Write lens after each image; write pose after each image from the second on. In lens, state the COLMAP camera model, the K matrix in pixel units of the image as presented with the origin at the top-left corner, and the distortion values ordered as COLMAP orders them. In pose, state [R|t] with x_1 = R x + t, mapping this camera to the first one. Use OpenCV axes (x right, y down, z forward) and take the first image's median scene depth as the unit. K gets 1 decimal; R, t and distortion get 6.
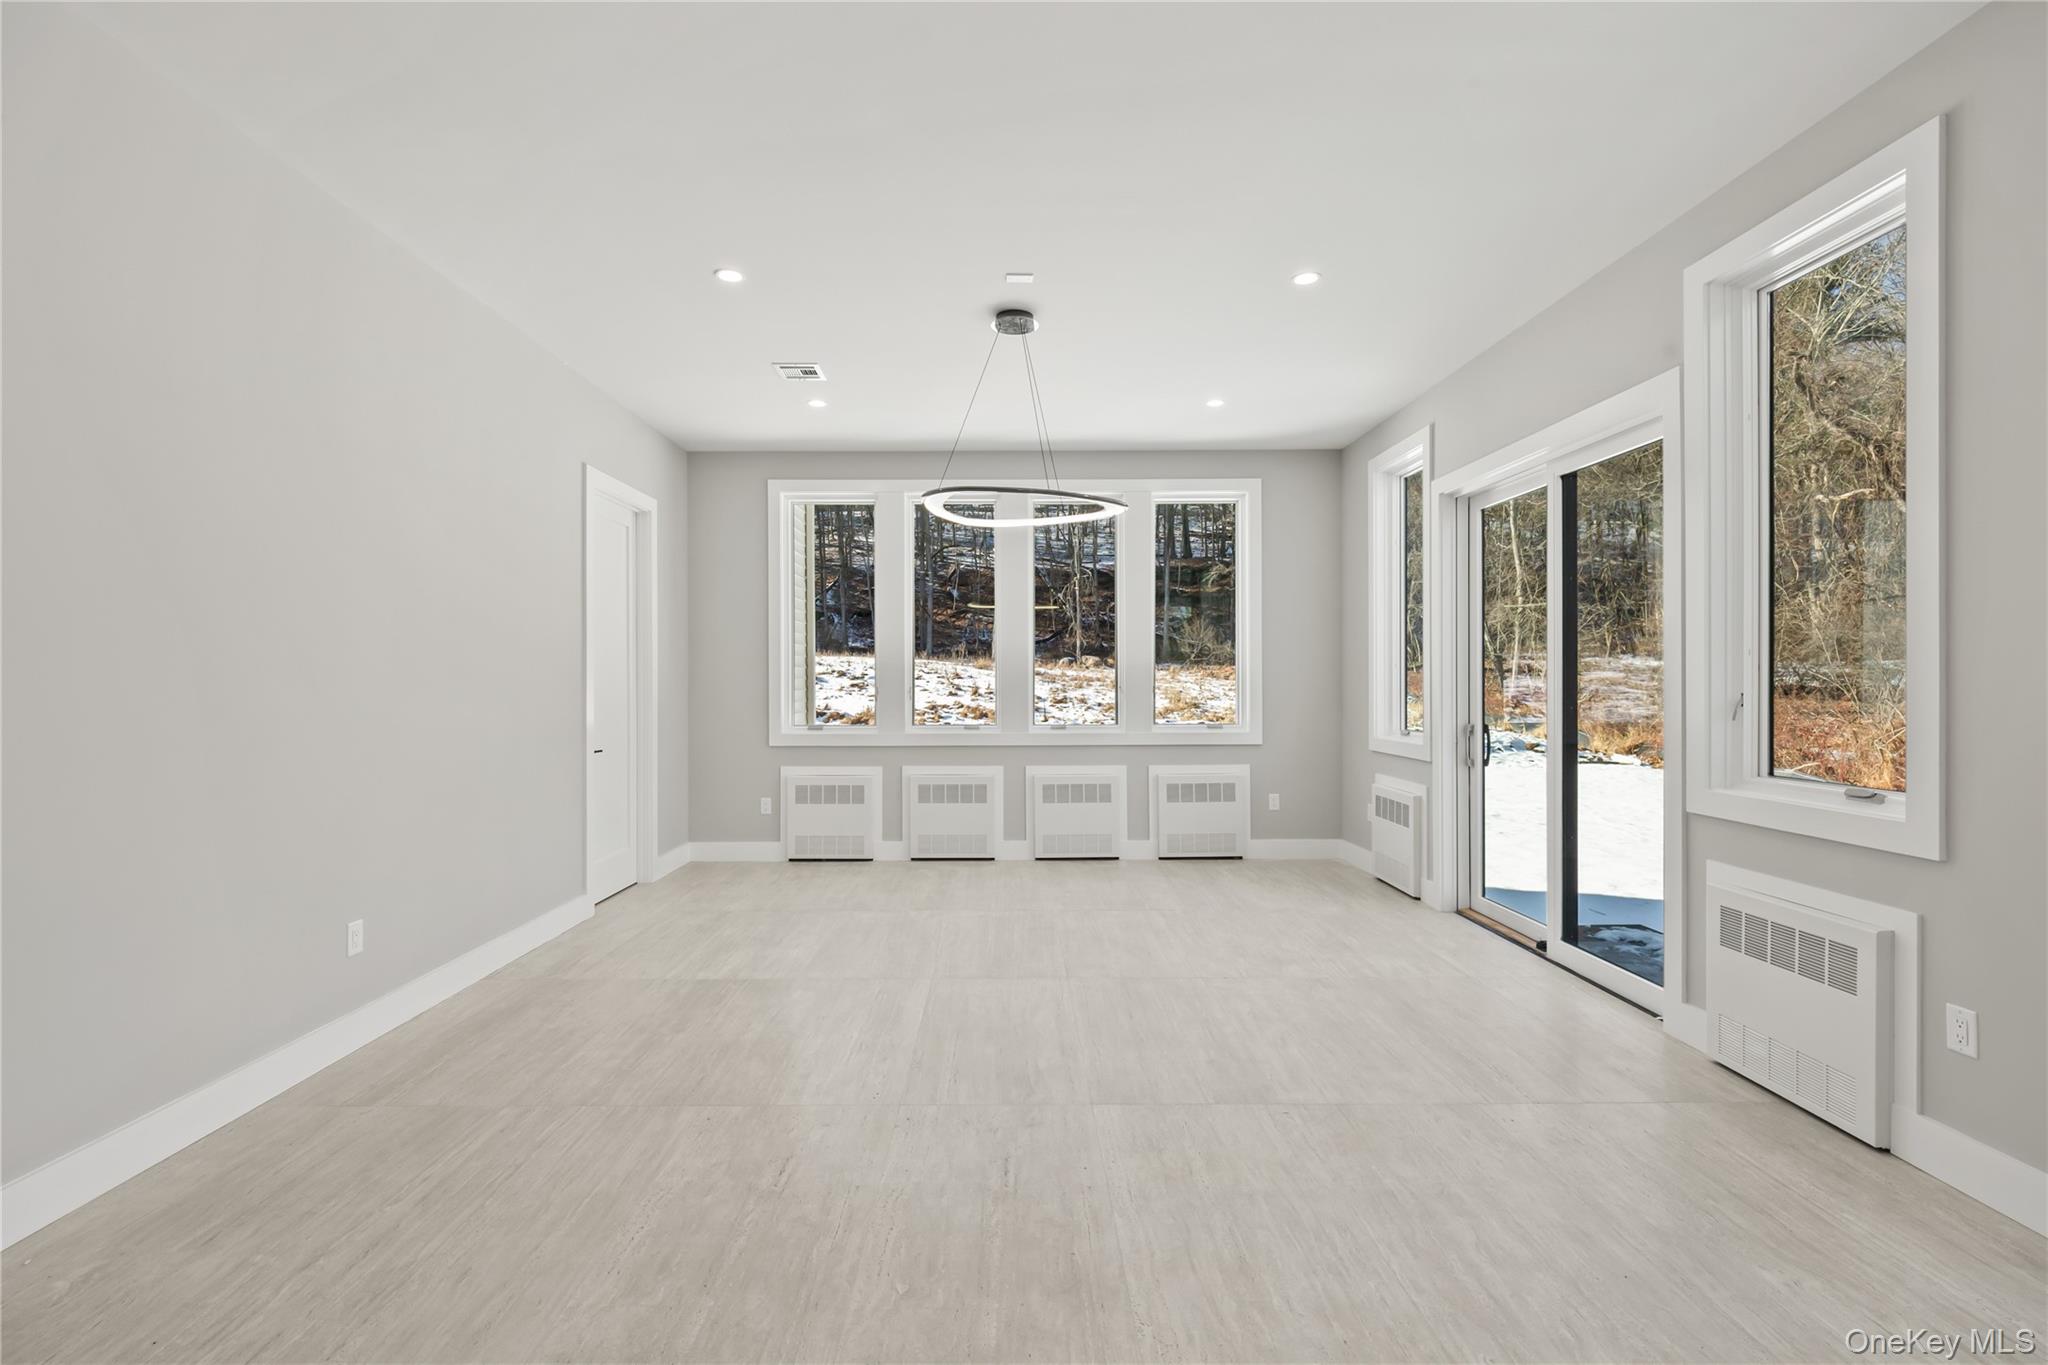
lens RADIAL K [[904.1, 0, 1019.7], [0, 904.1, 681.9], [0, 0, 1]] dist [0.003014, -0.002003]
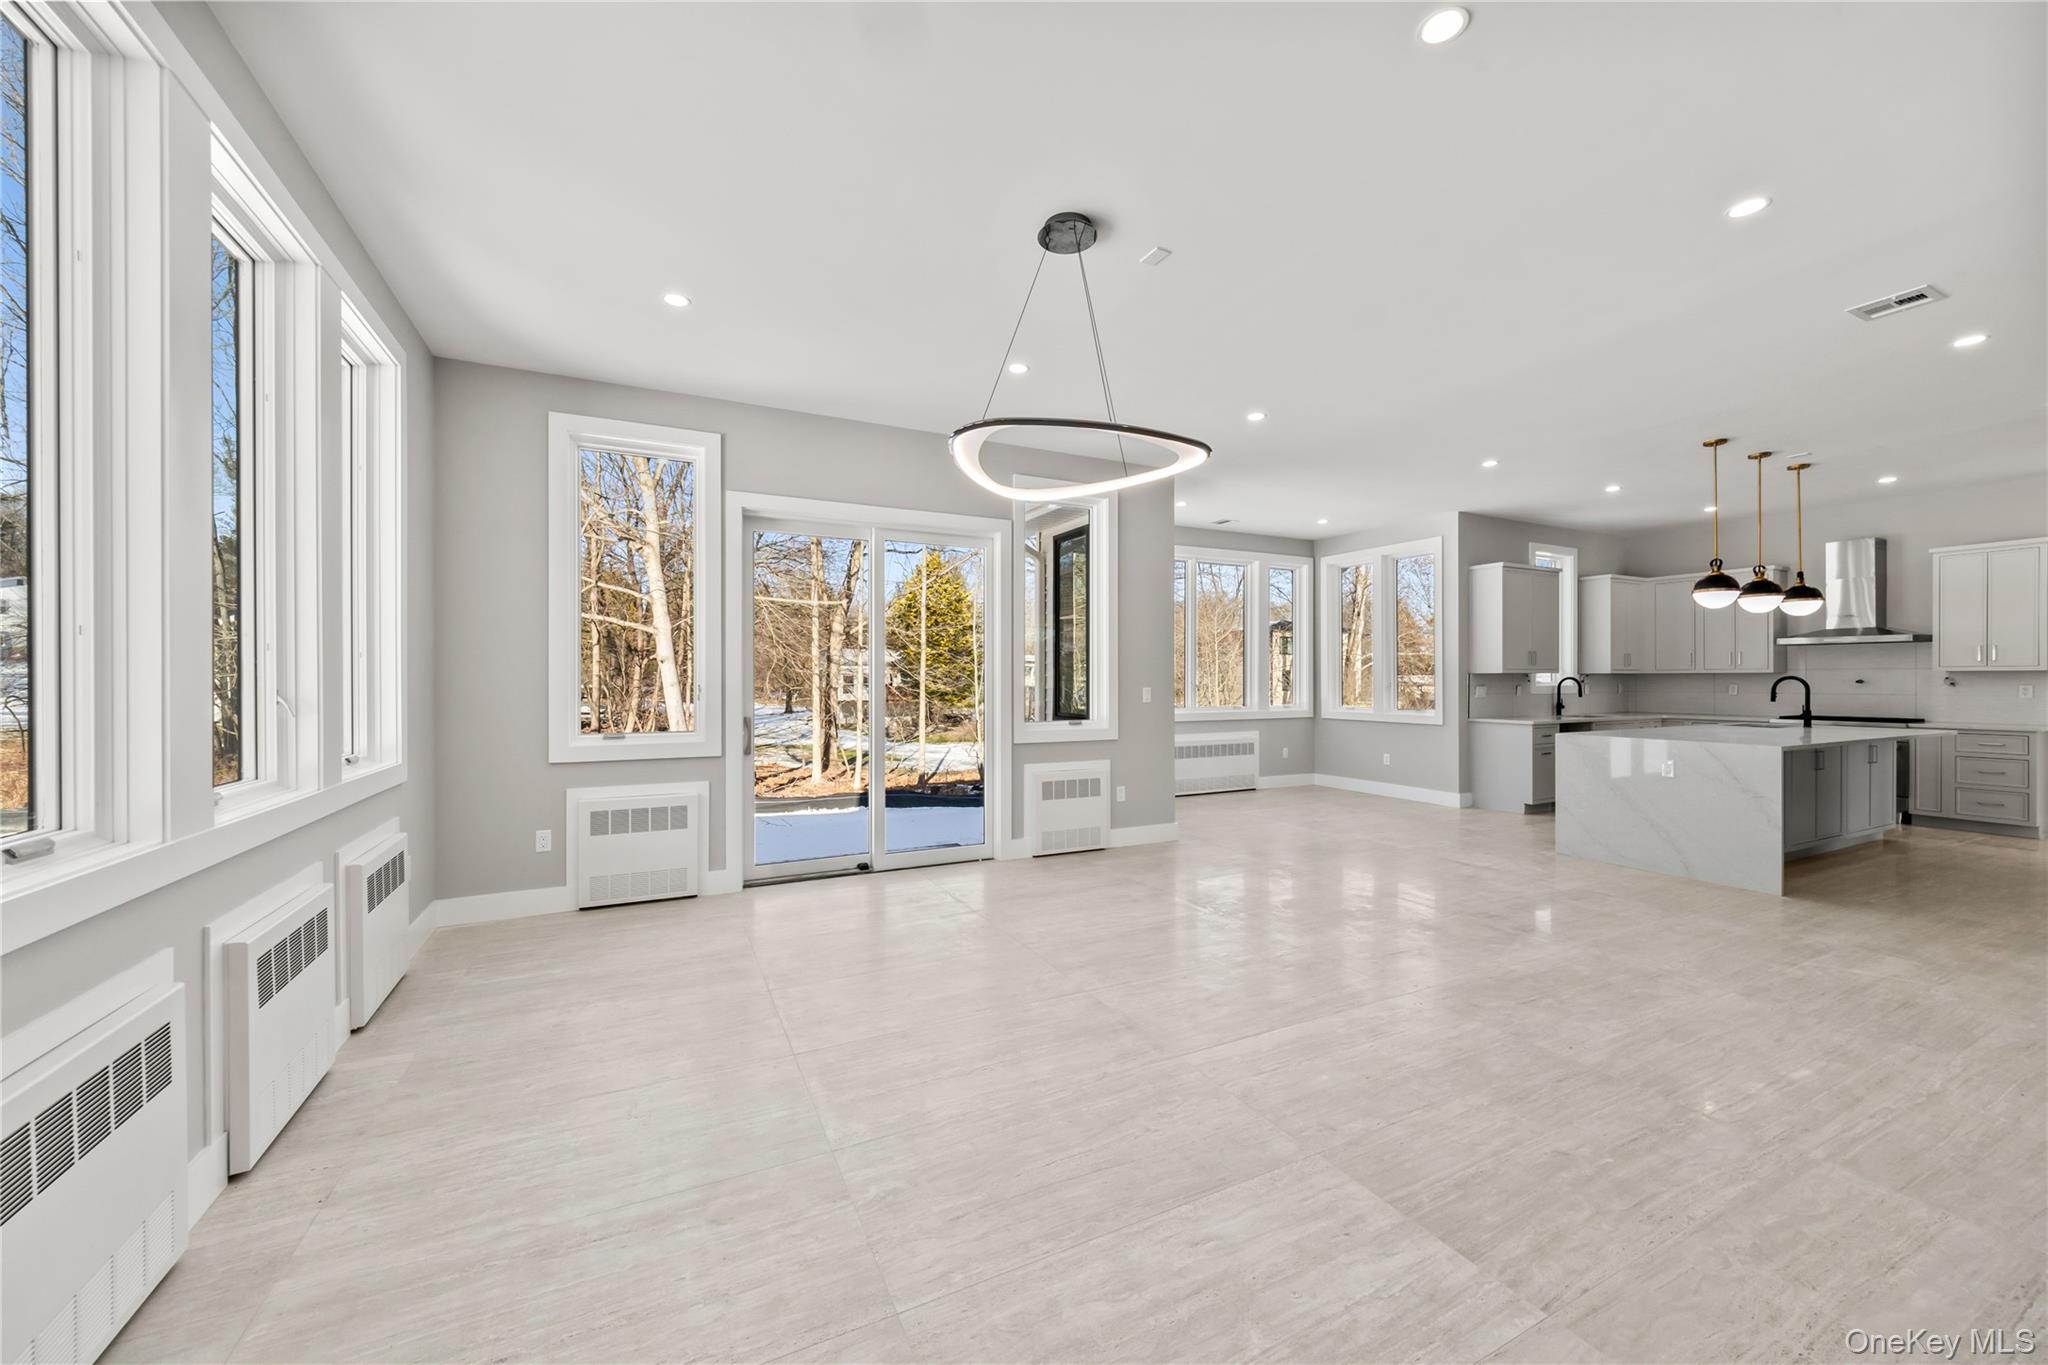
lens RADIAL K [[747.0, 0, 1037.9], [0, 747.0, 678.7], [0, 0, 1]] dist [-0.000842, 0.000869]
pose [[-0.442341, 0.001441, 0.896846, -0.456573], [0.001136, 0.999999, -0.001046, 0.003902], [-0.896846, 0.000556, -0.442342, 1.031260]]
